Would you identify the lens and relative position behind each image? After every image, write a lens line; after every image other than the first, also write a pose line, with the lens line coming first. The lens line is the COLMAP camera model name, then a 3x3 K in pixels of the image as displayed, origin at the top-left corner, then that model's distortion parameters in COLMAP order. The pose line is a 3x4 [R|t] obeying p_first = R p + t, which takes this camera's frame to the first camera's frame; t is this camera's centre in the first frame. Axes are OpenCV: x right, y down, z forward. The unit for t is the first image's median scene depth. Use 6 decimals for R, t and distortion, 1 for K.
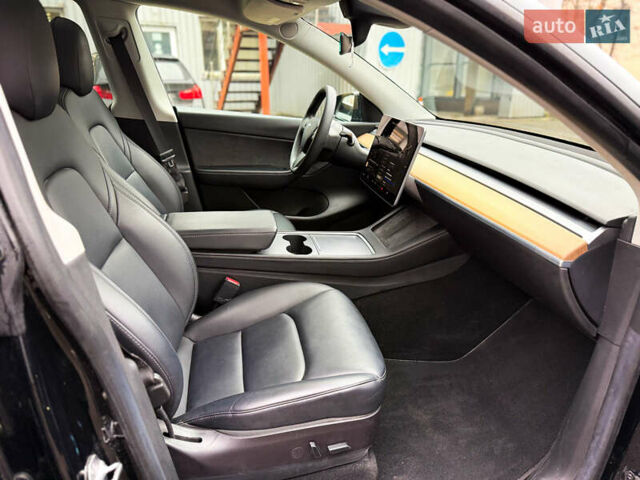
lens RADIAL K [[452.8, 0, 322.7], [0, 452.8, 241.4], [0, 0, 1]] dist [0.031180, -0.026109]
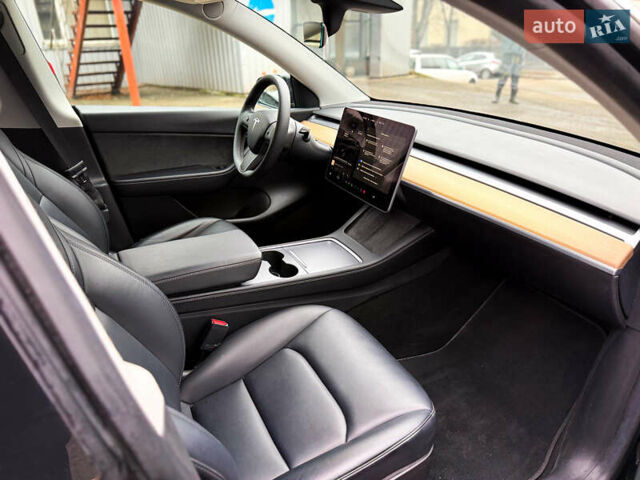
lens RADIAL K [[452.8, 0, 322.8], [0, 452.8, 239.1], [0, 0, 1]] dist [0.031180, -0.026109]
pose [[0.956659, -0.141597, 0.254468, -0.181651], [0.122519, 0.988431, 0.089404, -0.104284], [-0.264183, -0.054352, 0.962940, 0.117707]]
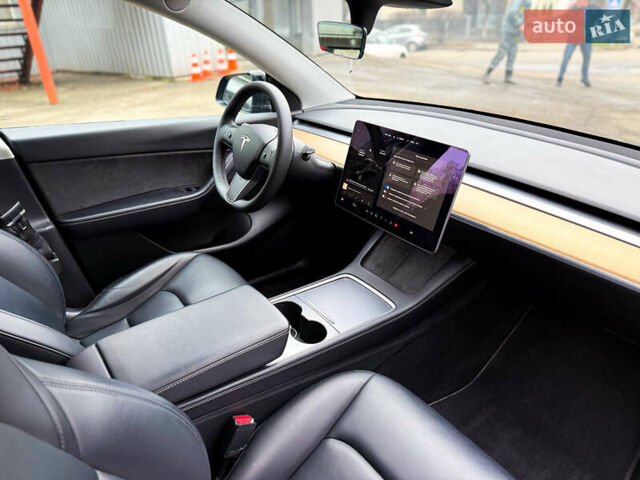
lens RADIAL K [[452.8, 0, 322.1], [0, 452.8, 234.6], [0, 0, 1]] dist [0.031180, -0.026109]
pose [[0.899899, -0.227357, 0.372142, -0.246066], [0.183858, 0.971596, 0.148991, -0.217540], [-0.395446, -0.065656, 0.916140, 0.318784]]
